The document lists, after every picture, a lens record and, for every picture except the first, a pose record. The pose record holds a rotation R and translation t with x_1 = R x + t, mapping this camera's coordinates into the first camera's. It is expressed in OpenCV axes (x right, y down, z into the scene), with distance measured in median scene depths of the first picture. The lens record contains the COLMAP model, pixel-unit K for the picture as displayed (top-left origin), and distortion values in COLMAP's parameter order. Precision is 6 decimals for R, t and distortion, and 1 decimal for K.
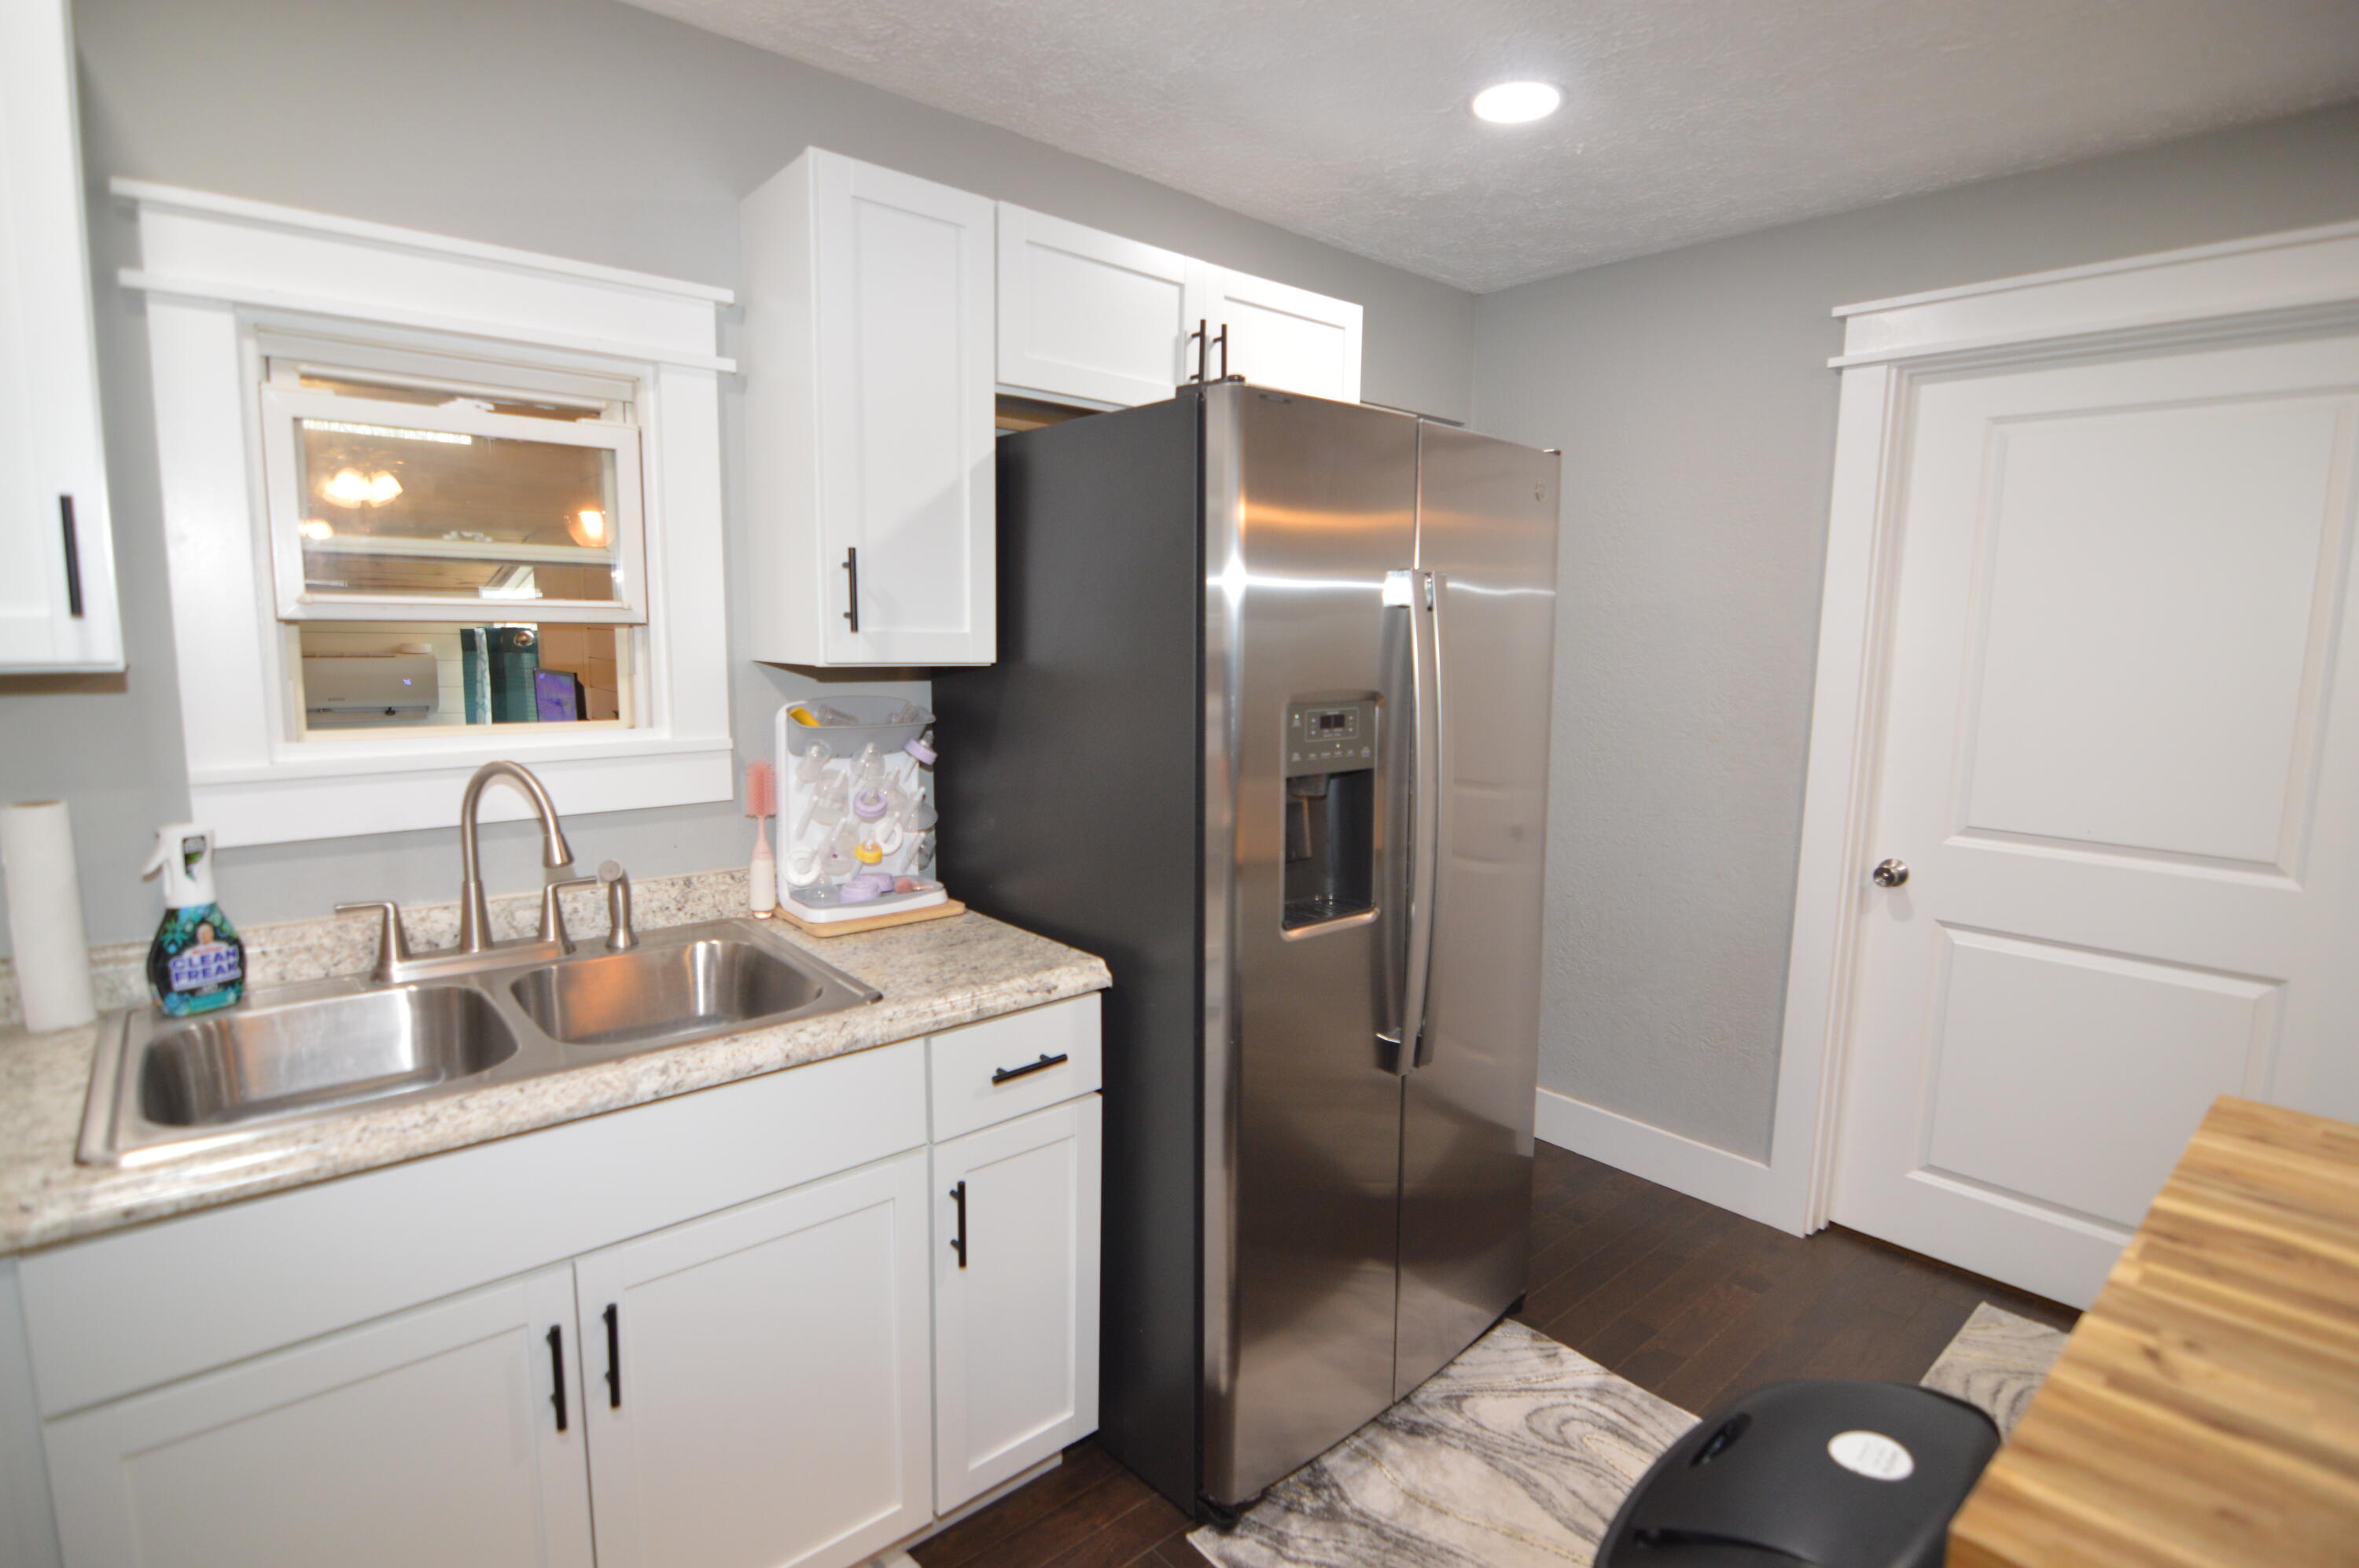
lens RADIAL K [[1152.9, 0, 1184.1], [0, 1152.9, 777.8], [0, 0, 1]] dist [-0.002493, -0.010496]
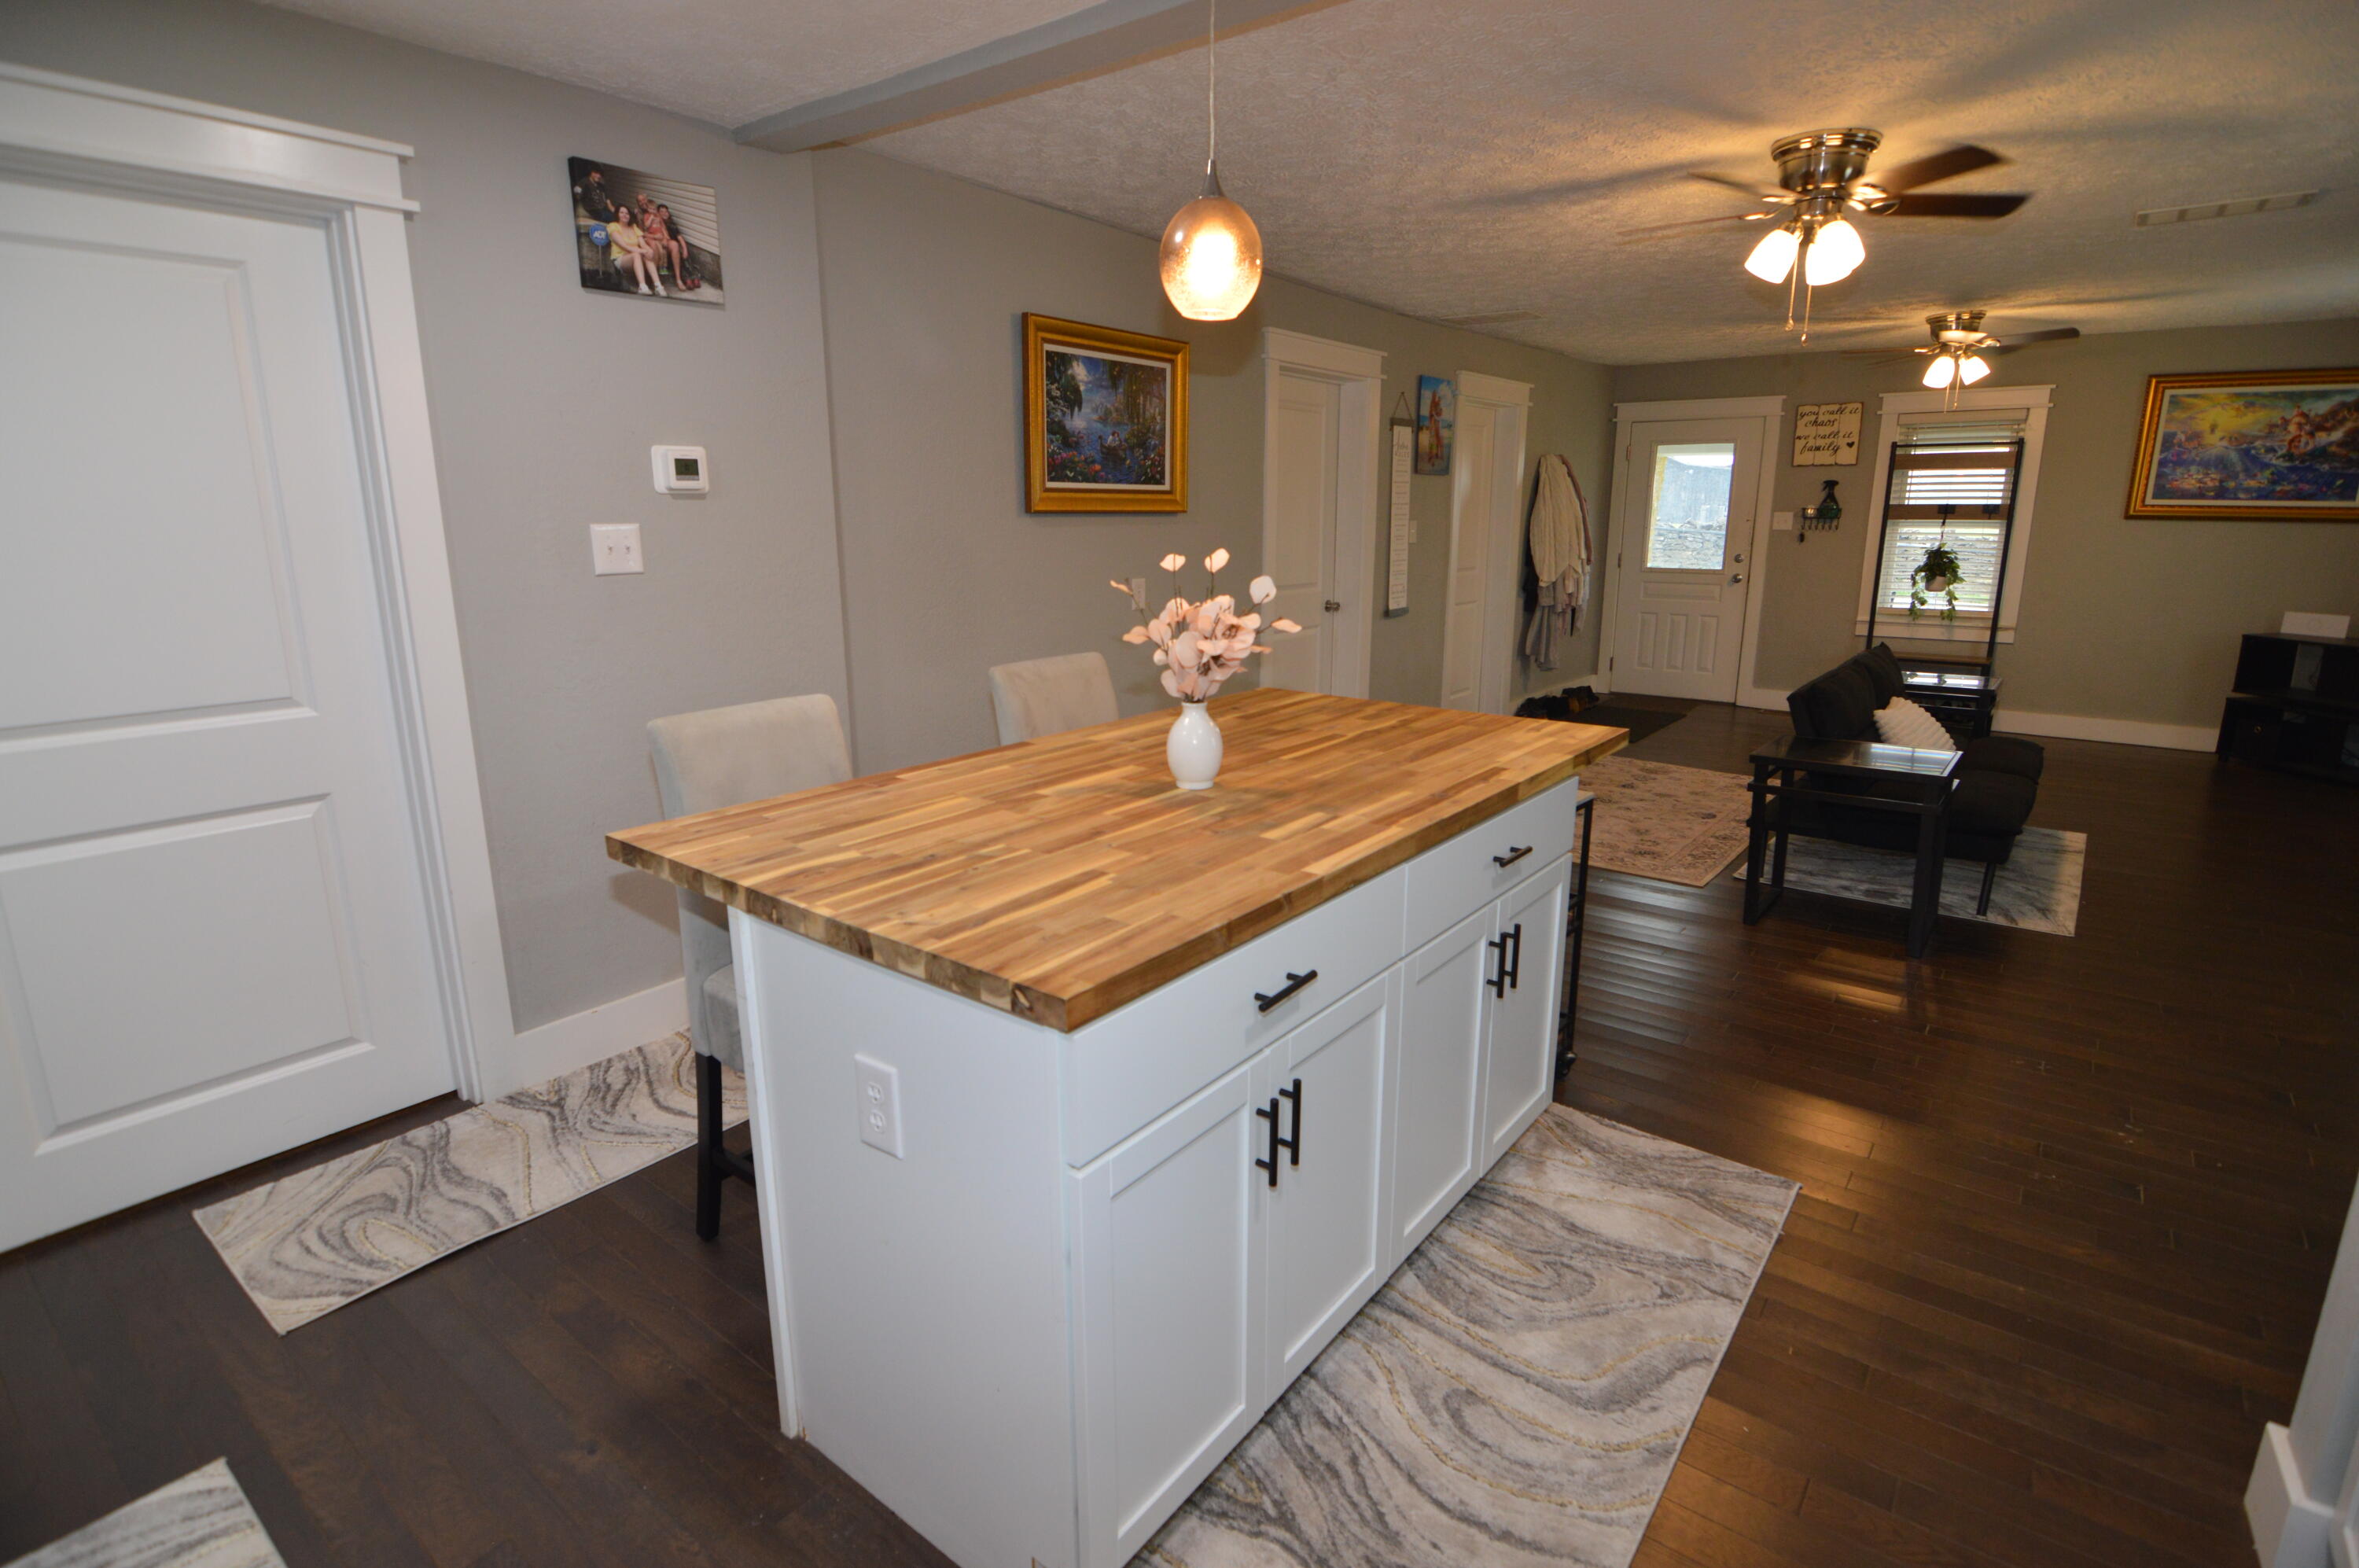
lens RADIAL K [[1152.9, 0, 1184.1], [0, 1152.9, 777.8], [0, 0, 1]] dist [-0.002493, -0.010496]
pose [[-0.190019, -0.239419, 0.952141, -0.348823], [0.124314, 0.956137, 0.265233, -0.042460], [-0.973878, 0.168764, -0.151921, 0.371016]]
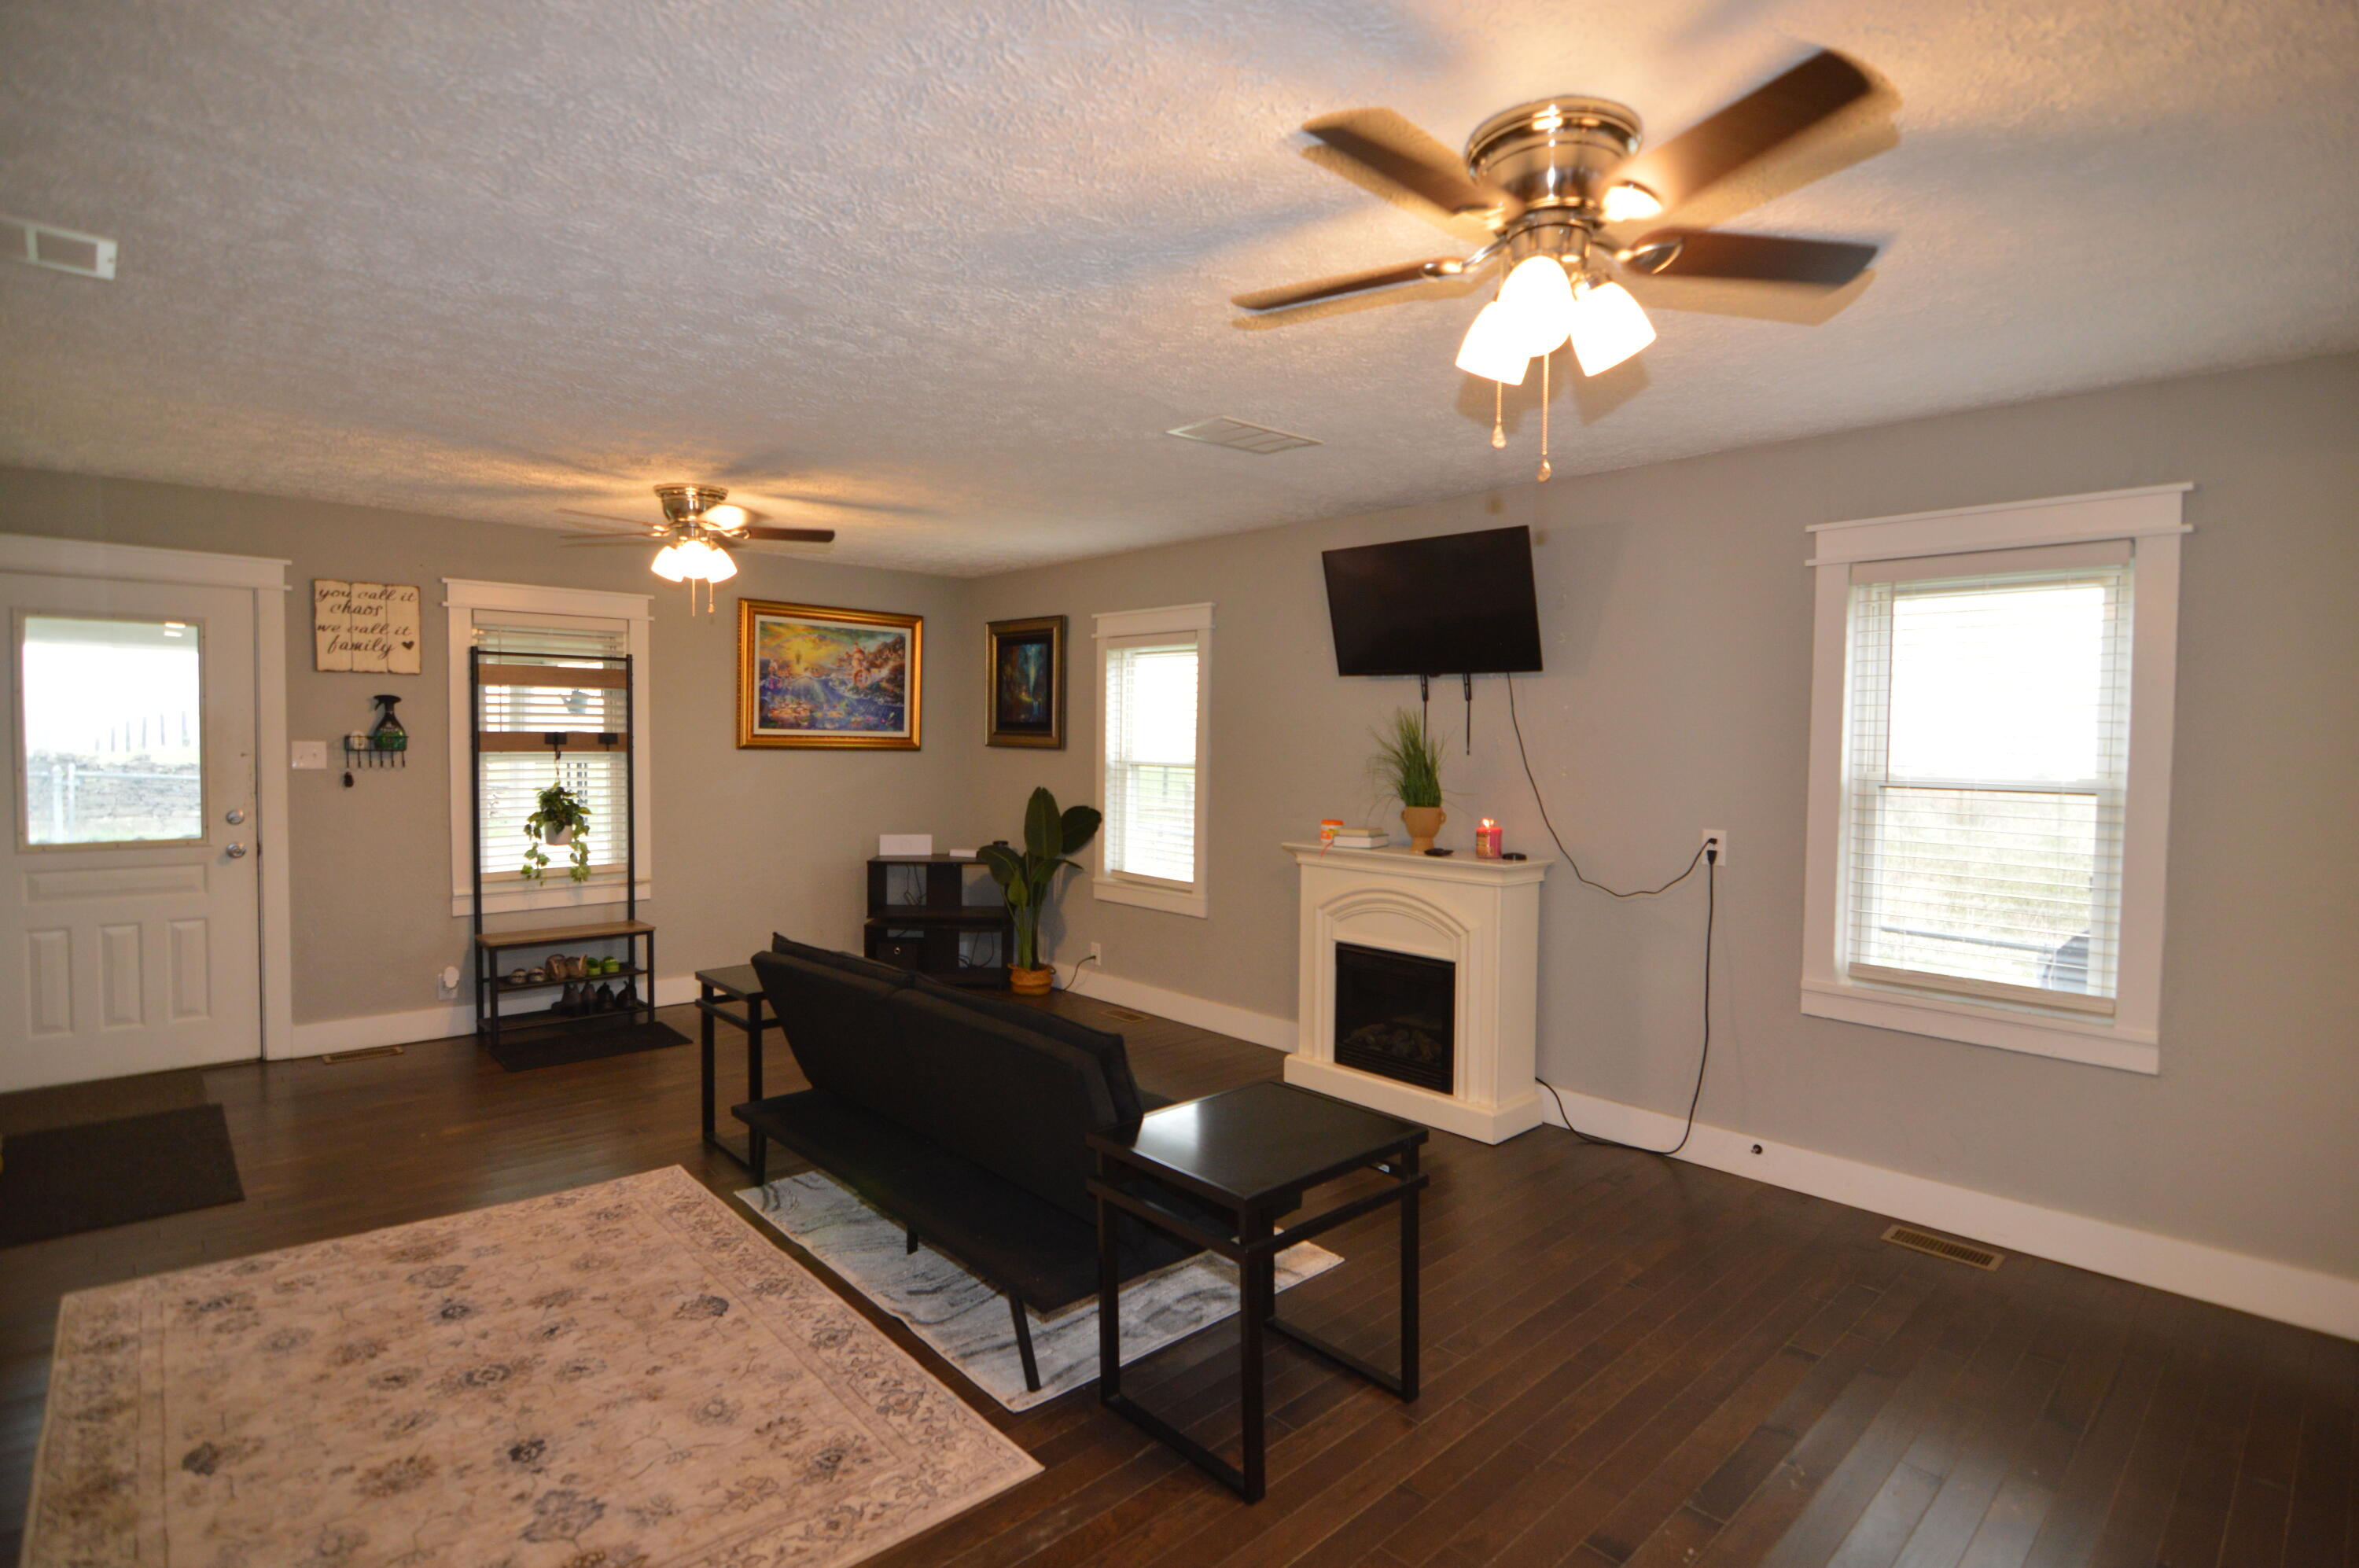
lens RADIAL K [[1146.5, 0, 1182.5], [0, 1146.5, 777.5], [0, 0, 1]] dist [-0.004793, -0.009968]
pose [[-0.999018, -0.028114, -0.034254, 1.575134], [-0.033260, 0.986496, 0.160373, 0.013695], [0.029283, 0.161354, -0.986462, 0.084748]]
